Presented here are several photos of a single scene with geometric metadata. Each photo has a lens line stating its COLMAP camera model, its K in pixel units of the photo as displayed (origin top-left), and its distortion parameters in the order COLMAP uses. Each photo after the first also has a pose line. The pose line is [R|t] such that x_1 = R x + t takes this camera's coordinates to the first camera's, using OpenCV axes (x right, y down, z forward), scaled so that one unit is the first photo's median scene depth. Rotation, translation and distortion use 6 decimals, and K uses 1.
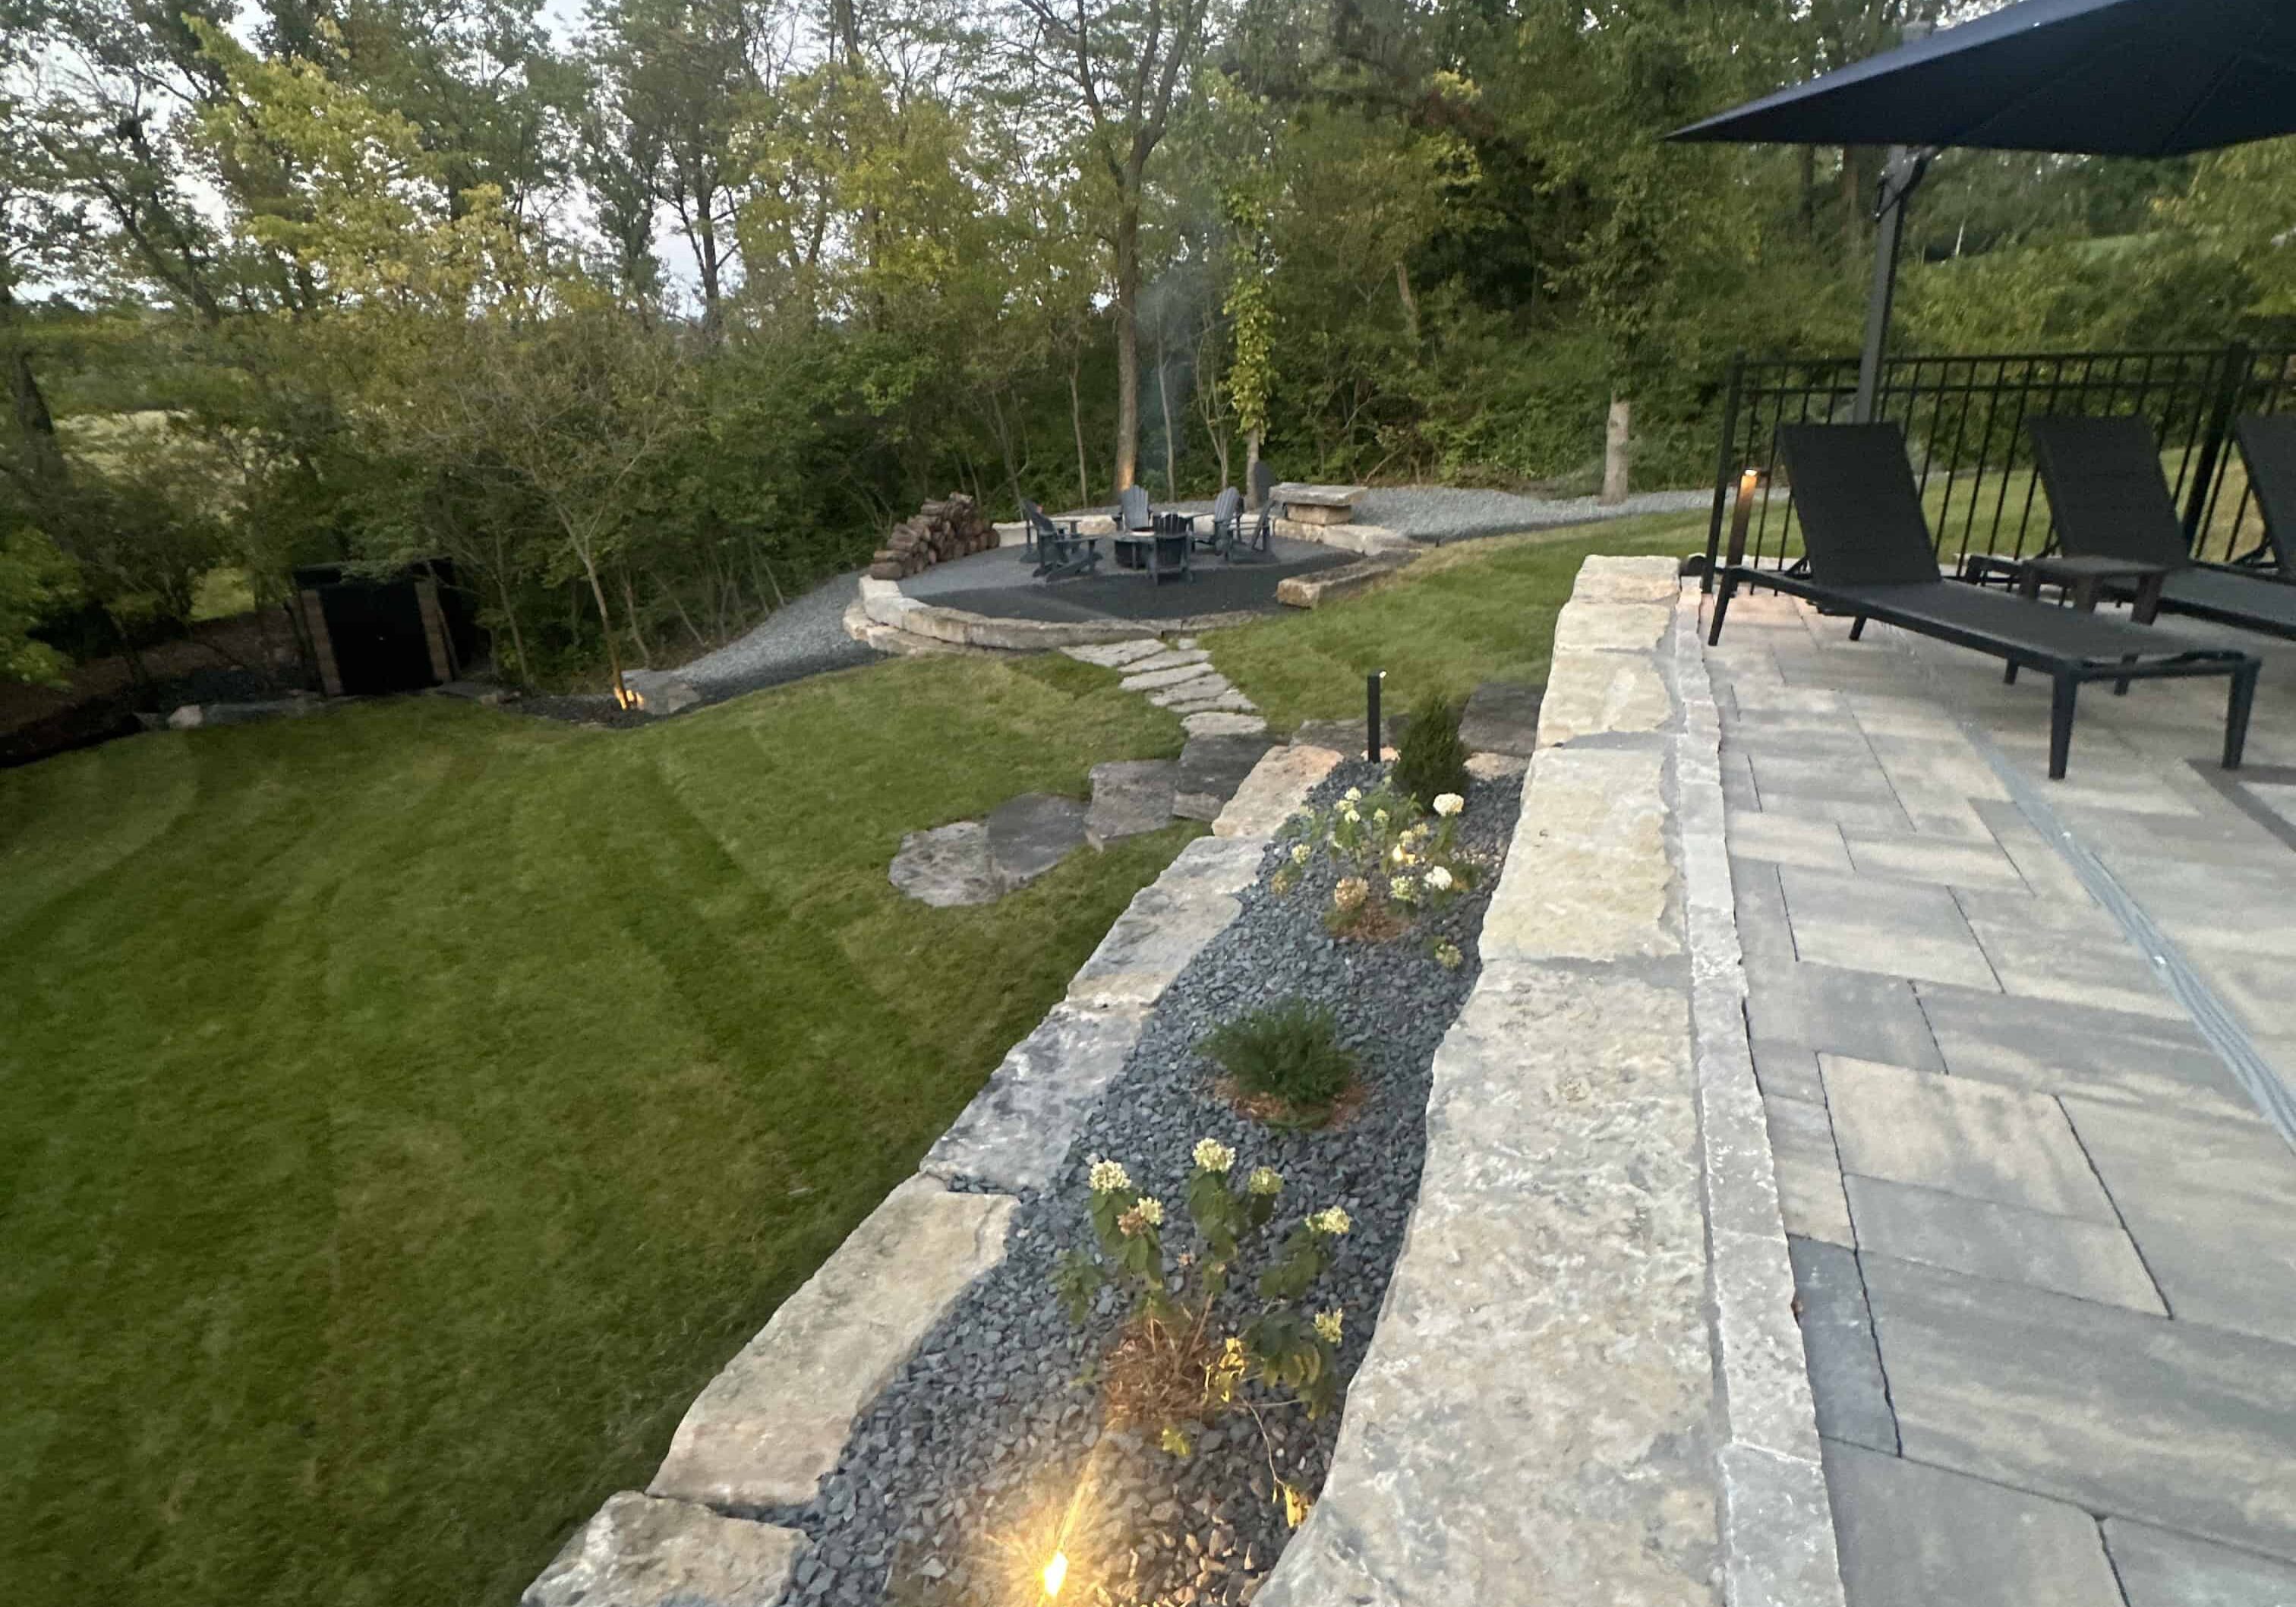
lens RADIAL K [[1253.6, 0, 1148.0], [0, 1253.6, 803.5], [0, 0, 1]] dist [-0.001338, 0.000287]
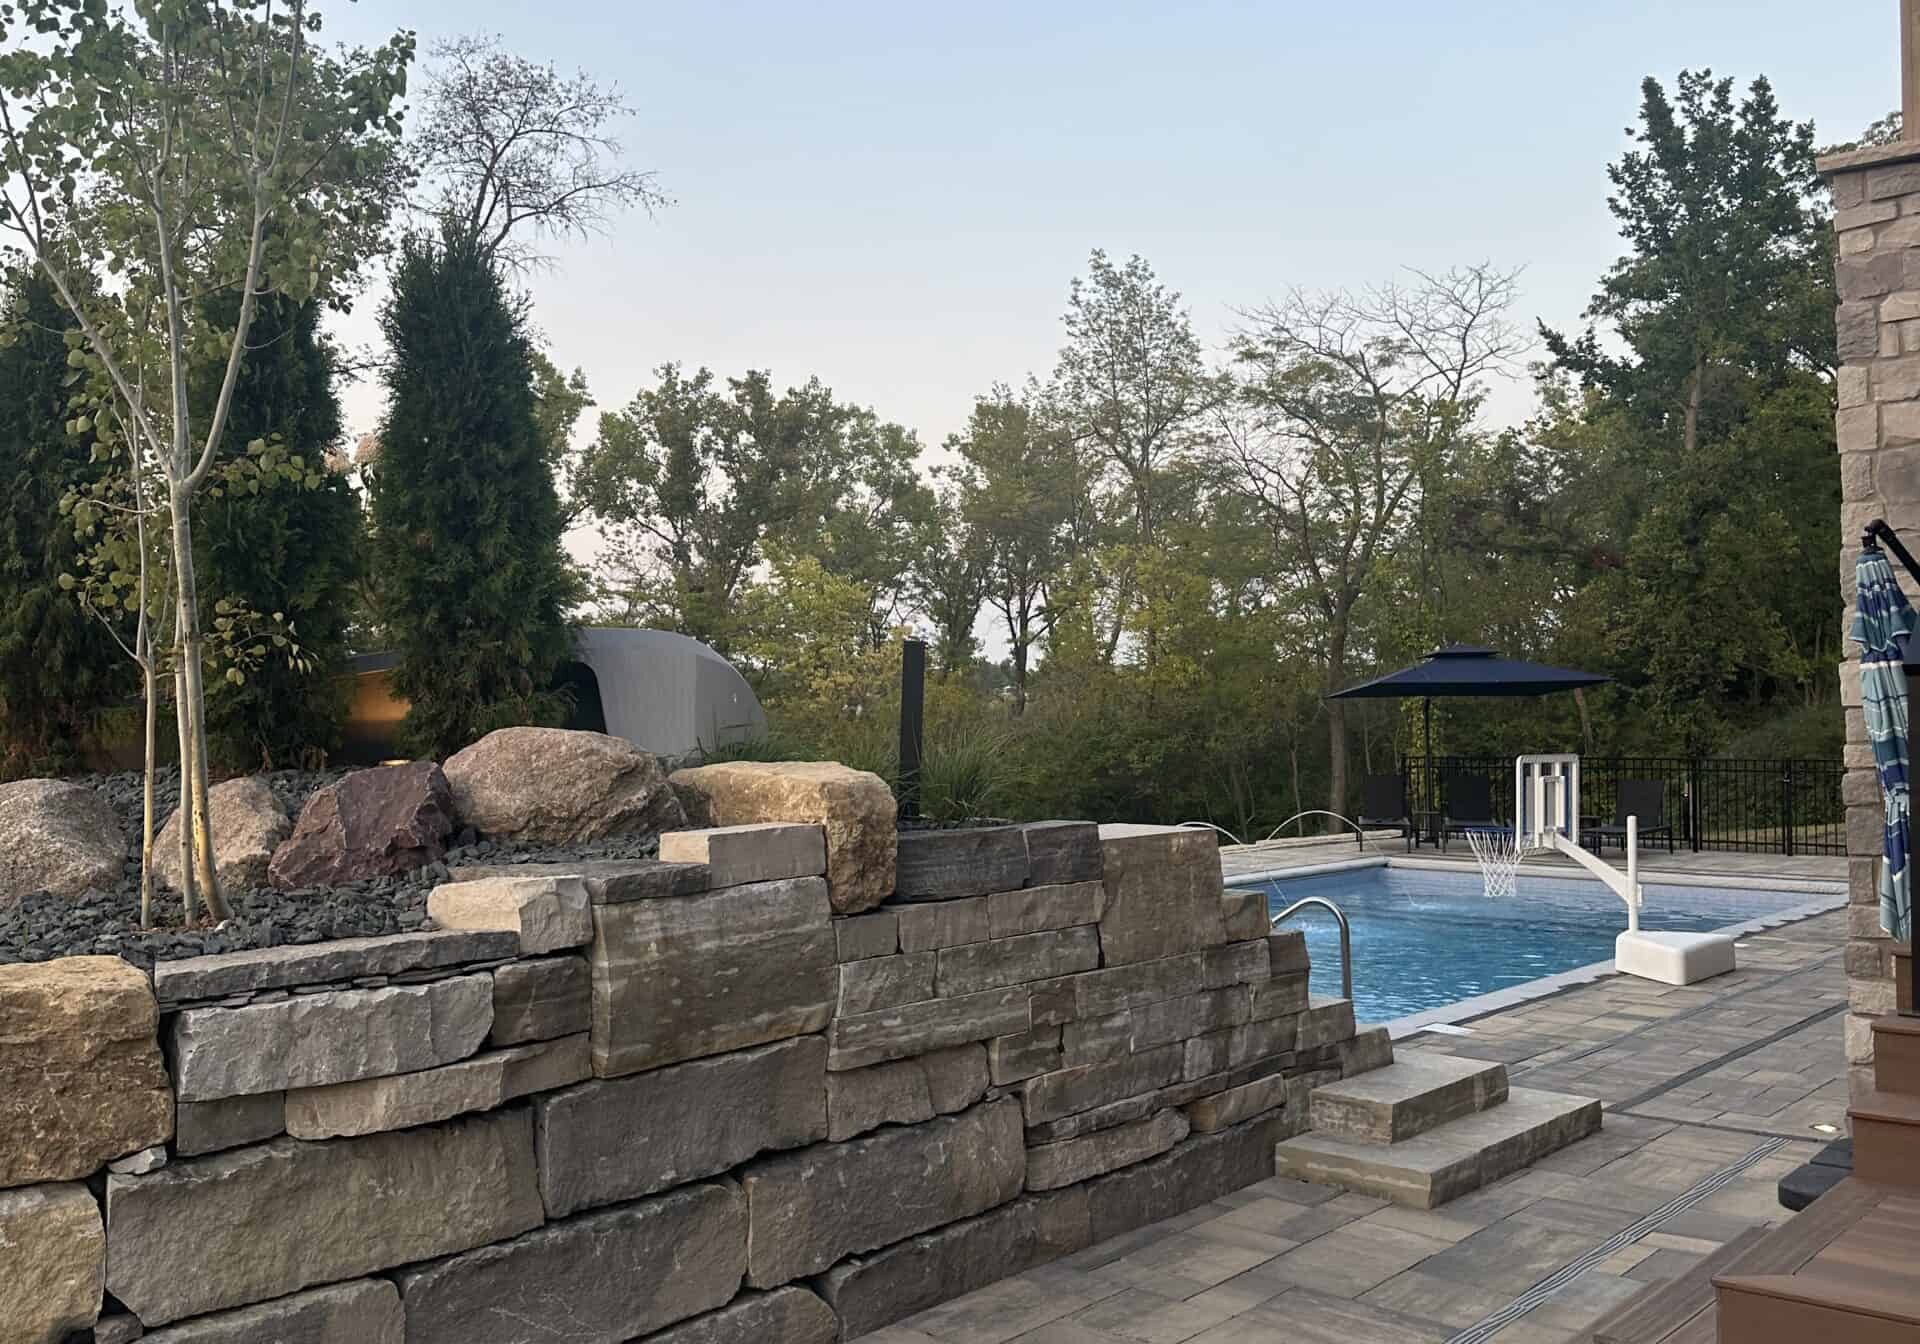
lens RADIAL K [[1758.0, 0, 960.0], [0, 1758.0, 672.0], [0, 0, 1]] dist [0.043434, -0.120438]
pose [[0.945228, 0.009406, -0.326275, 0.124190], [-0.126118, 0.932482, -0.338484, 0.143910], [0.301062, 0.361094, 0.882594, -0.440537]]
